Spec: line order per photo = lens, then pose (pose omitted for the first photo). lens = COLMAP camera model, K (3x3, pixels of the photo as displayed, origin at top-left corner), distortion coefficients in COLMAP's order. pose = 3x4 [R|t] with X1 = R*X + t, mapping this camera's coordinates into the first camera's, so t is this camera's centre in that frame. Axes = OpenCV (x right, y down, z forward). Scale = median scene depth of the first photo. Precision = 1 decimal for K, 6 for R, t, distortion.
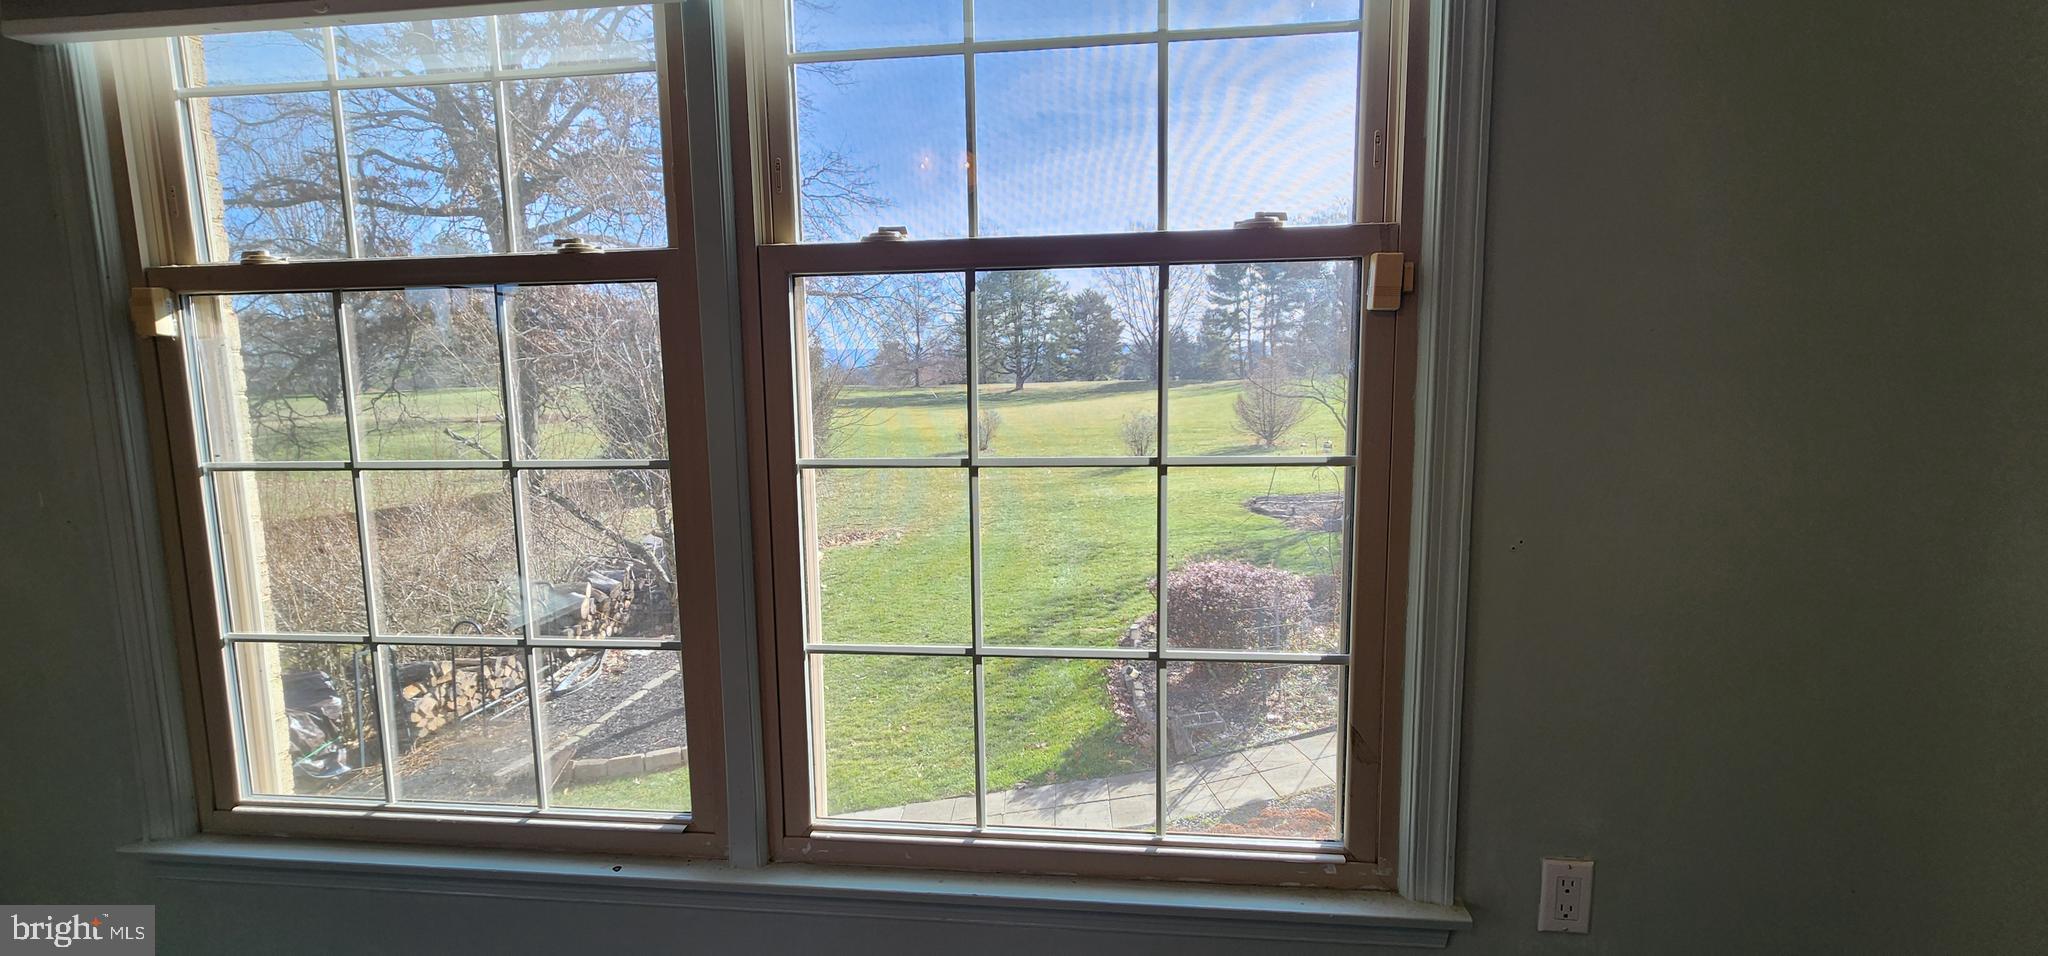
lens RADIAL K [[842.3, 0, 1024.0], [0, 842.3, 478.0], [0, 0, 1]] dist [-0.000871, -0.000138]
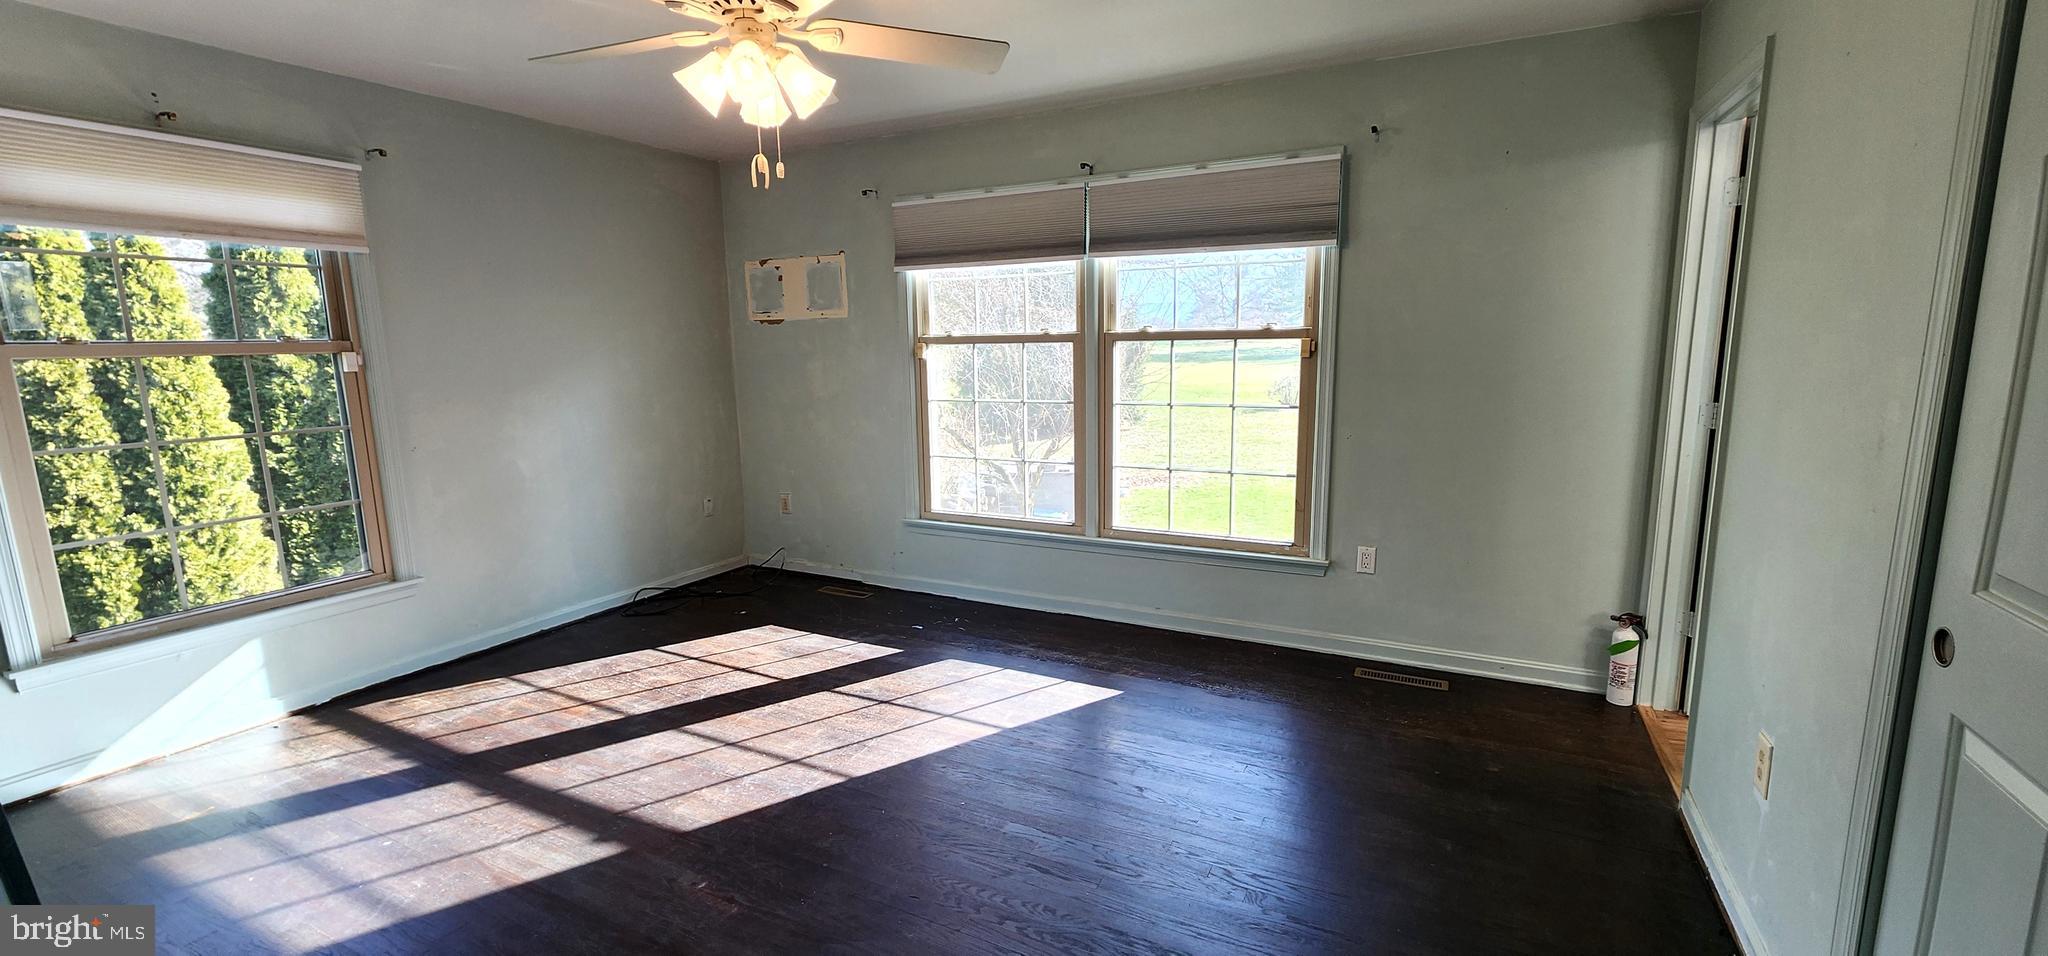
lens RADIAL K [[842.3, 0, 1024.0], [0, 842.3, 478.0], [0, 0, 1]] dist [-0.000871, -0.000138]
pose [[0.932337, 0.057732, -0.356953, 0.526800], [-0.038175, 0.997371, 0.061601, 0.077523], [0.359571, -0.043806, 0.932089, -1.950923]]
